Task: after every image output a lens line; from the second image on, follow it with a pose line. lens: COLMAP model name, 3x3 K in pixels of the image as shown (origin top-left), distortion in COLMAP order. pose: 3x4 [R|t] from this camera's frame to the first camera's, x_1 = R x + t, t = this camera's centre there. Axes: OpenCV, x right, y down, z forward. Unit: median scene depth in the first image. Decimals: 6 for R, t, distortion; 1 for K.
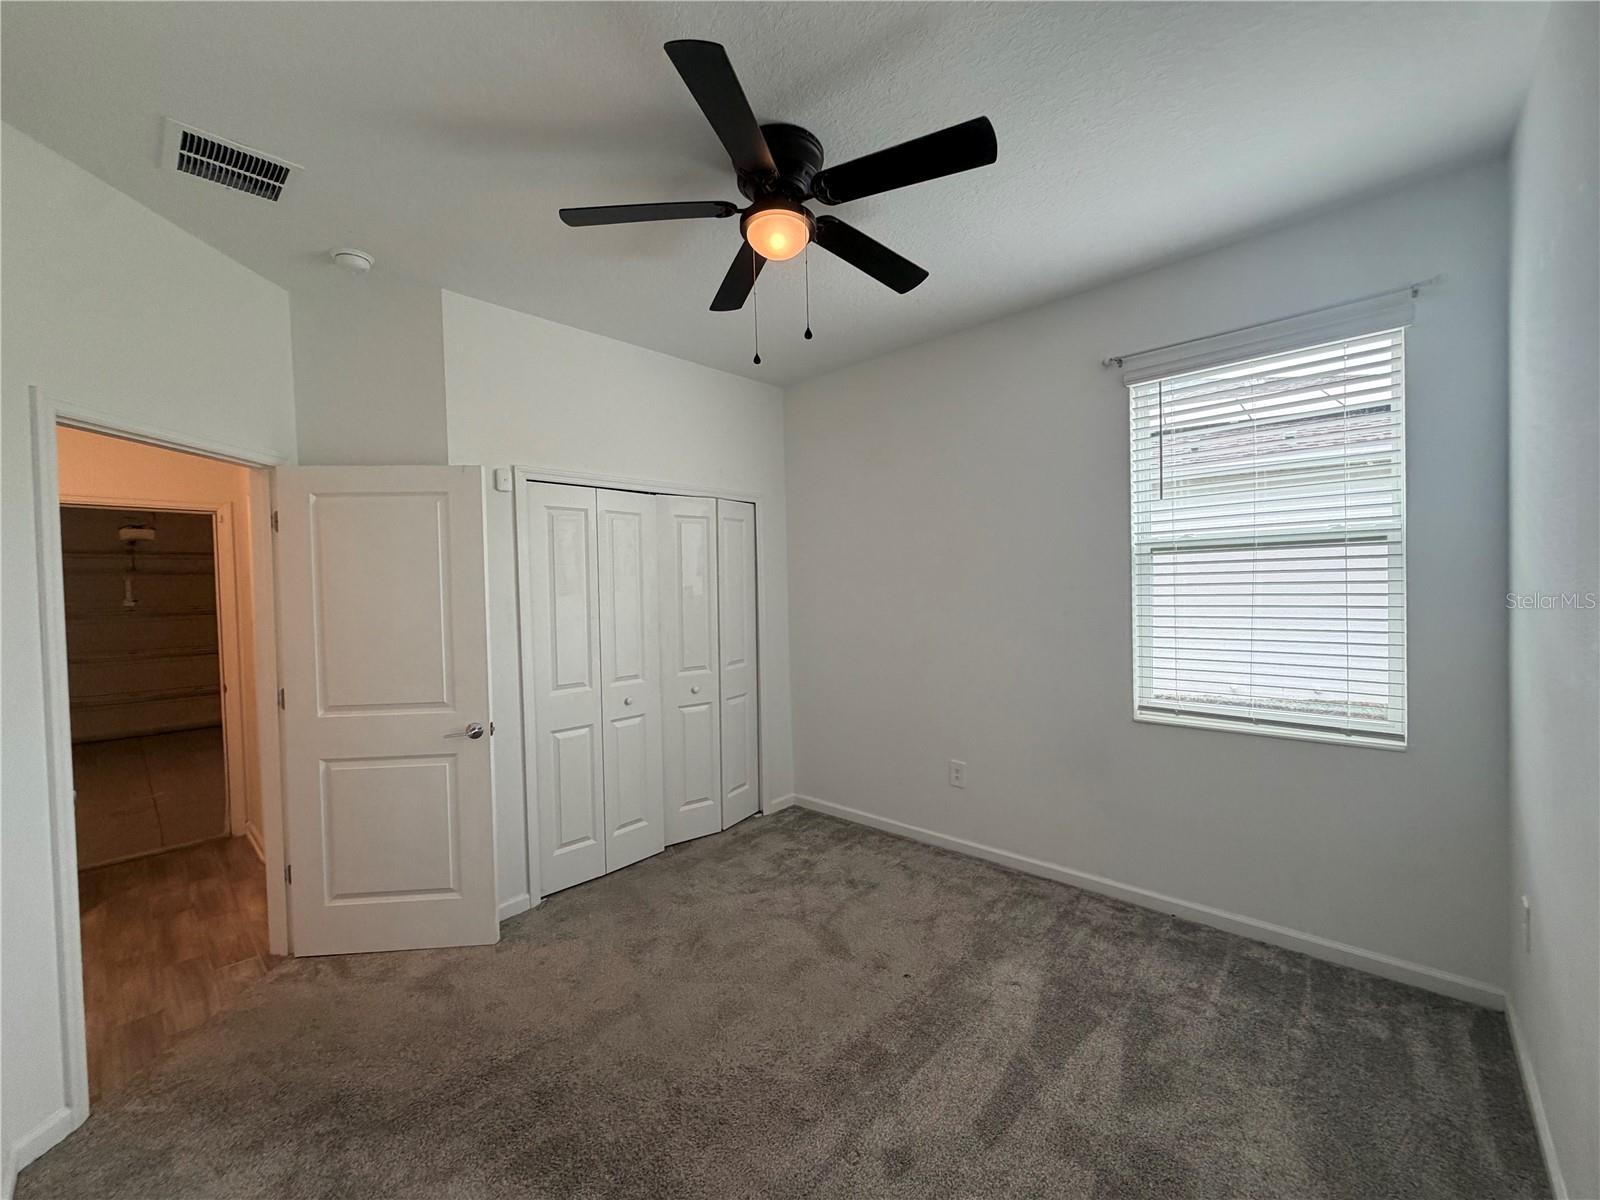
lens RADIAL K [[637.1, 0, 798.4], [0, 637.1, 601.4], [0, 0, 1]] dist [-0.000365, 0.000627]
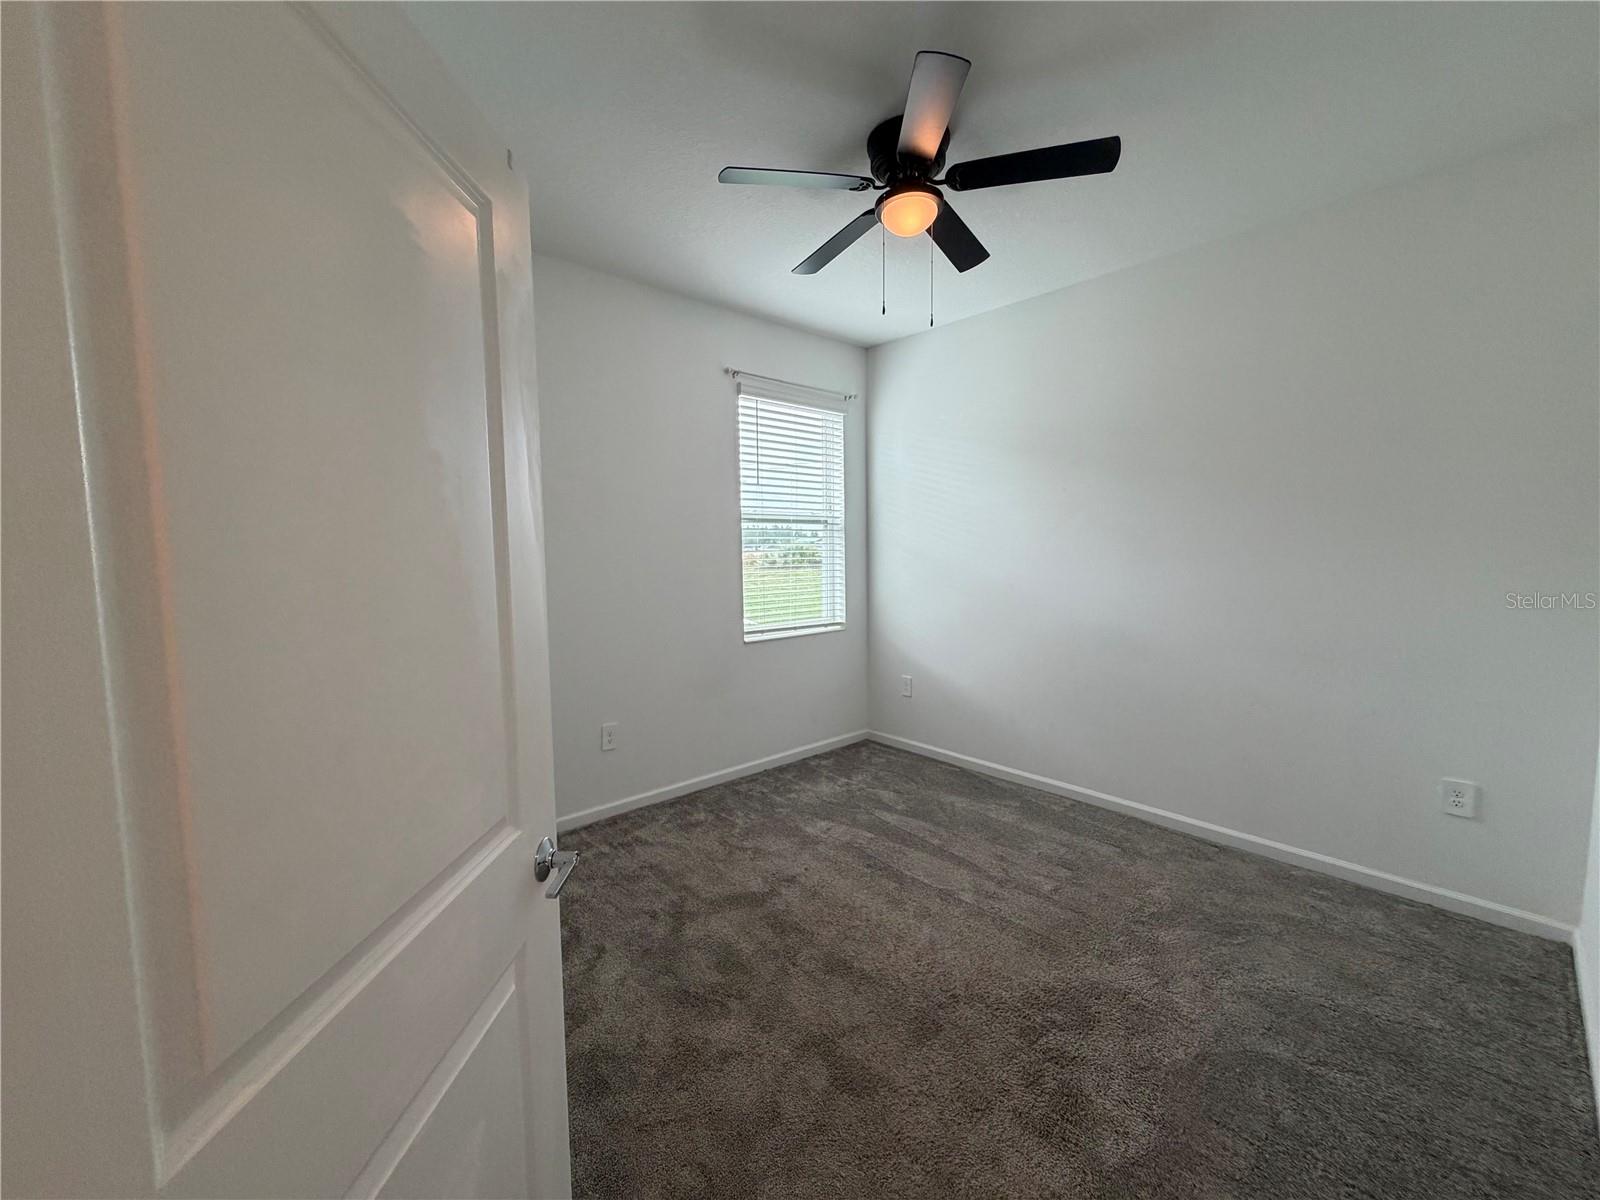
lens RADIAL K [[637.1, 0, 798.4], [0, 637.1, 601.4], [0, 0, 1]] dist [-0.000365, 0.000627]
pose [[0.093221, -0.054962, 0.994127, -0.925144], [0.031452, 0.998139, 0.052235, 0.033158], [-0.995149, 0.026398, 0.094776, 0.851534]]
